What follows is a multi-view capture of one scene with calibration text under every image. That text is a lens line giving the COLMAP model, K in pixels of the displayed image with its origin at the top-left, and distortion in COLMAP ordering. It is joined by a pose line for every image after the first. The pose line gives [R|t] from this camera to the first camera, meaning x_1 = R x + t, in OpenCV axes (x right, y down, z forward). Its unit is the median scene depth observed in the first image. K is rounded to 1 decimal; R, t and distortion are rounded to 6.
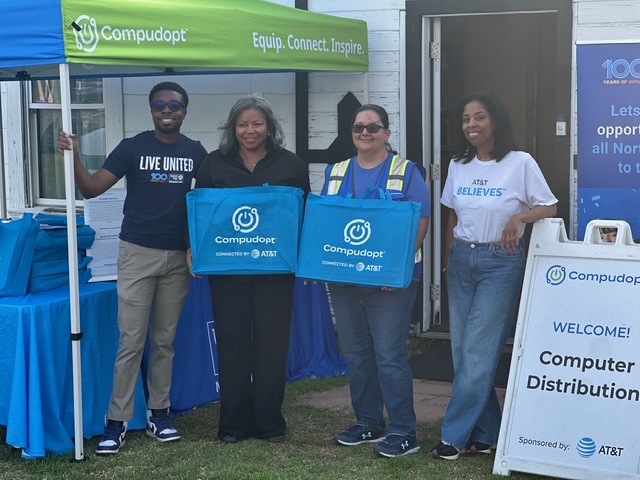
lens RADIAL K [[1438.5, 0, 320.0], [0, 1438.5, 240.0], [0, 0, 1]] dist [1.161386, 0.019341]
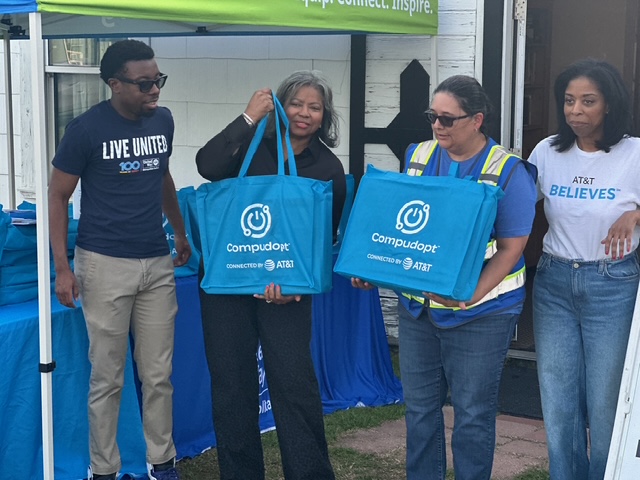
lens RADIAL K [[1435.4, 0, 320.0], [0, 1435.4, 240.0], [0, 0, 1]] dist [-0.014569, 6.445897]
pose [[0.998365, 0.022695, -0.052458, 0.014334], [-0.021828, 0.999617, 0.017040, -0.014159], [0.052825, -0.015867, 0.998478, 0.216749]]
